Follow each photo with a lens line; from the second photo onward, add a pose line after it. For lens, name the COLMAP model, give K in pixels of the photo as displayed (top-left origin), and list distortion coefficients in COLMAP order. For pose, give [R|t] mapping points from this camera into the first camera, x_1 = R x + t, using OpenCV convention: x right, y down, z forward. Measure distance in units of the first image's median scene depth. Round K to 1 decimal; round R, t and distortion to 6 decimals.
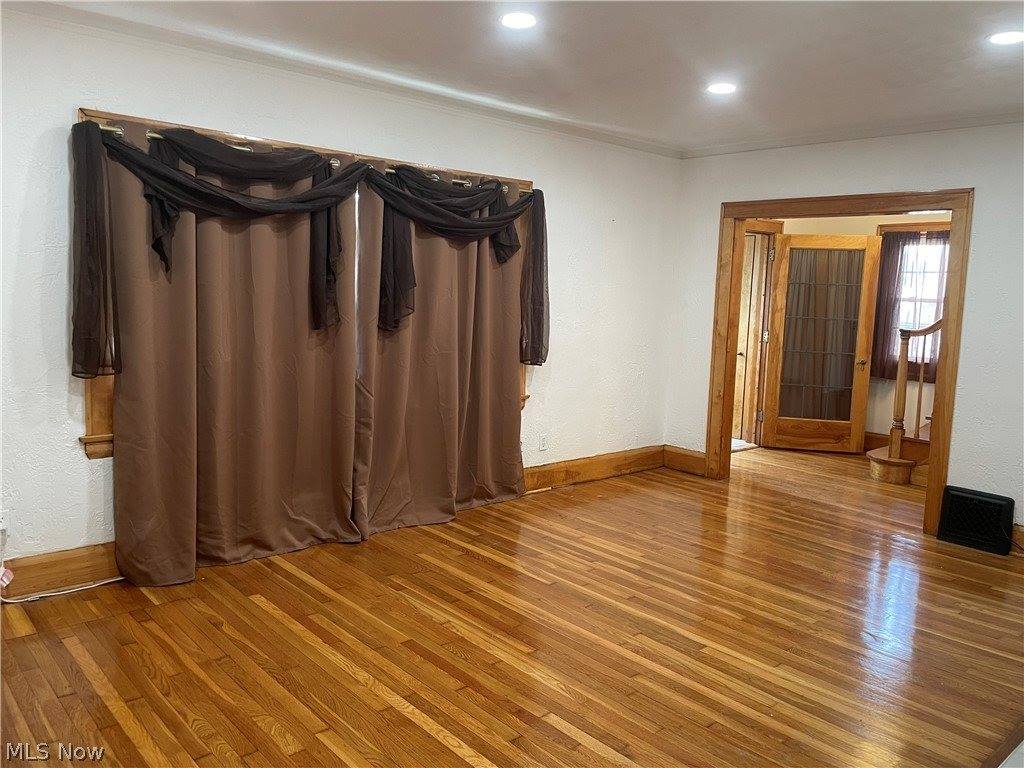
lens RADIAL K [[778.1, 0, 513.5], [0, 778.1, 377.2], [0, 0, 1]] dist [0.052259, 0.002015]
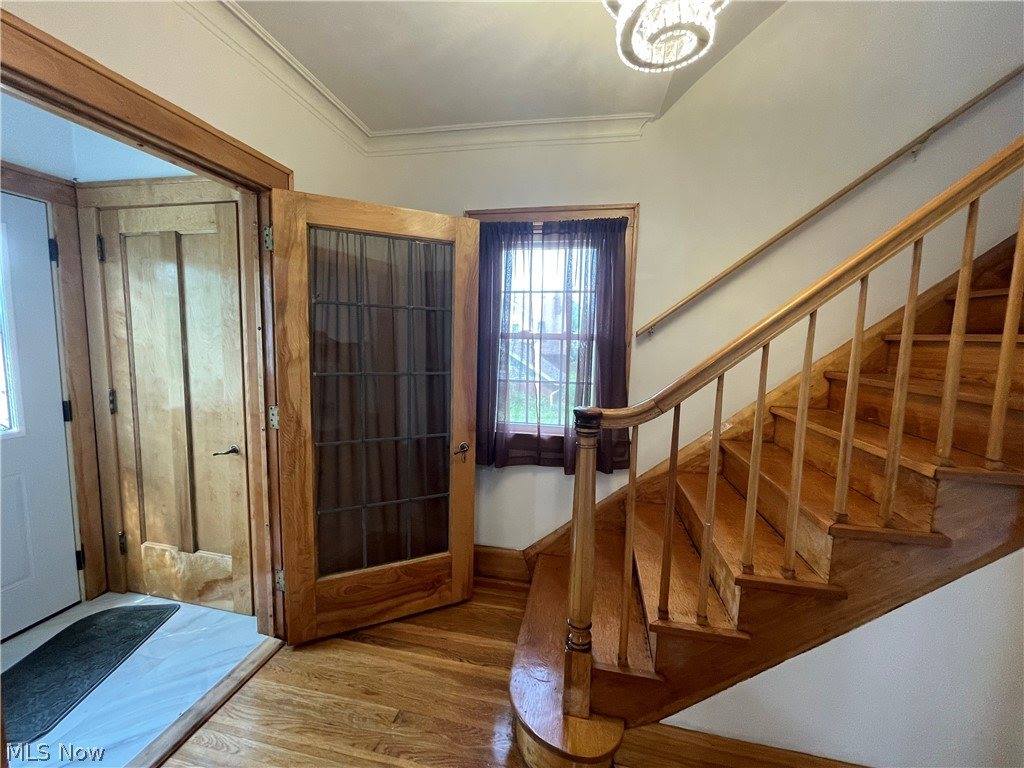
lens RADIAL K [[414.5, 0, 510.5], [0, 414.5, 378.8], [0, 0, 1]] dist [-0.004146, -0.000439]
pose [[0.803222, -0.070307, 0.591516, 0.296700], [0.068297, 0.997331, 0.025800, -0.073041], [-0.591752, 0.019676, 0.805880, 0.732461]]
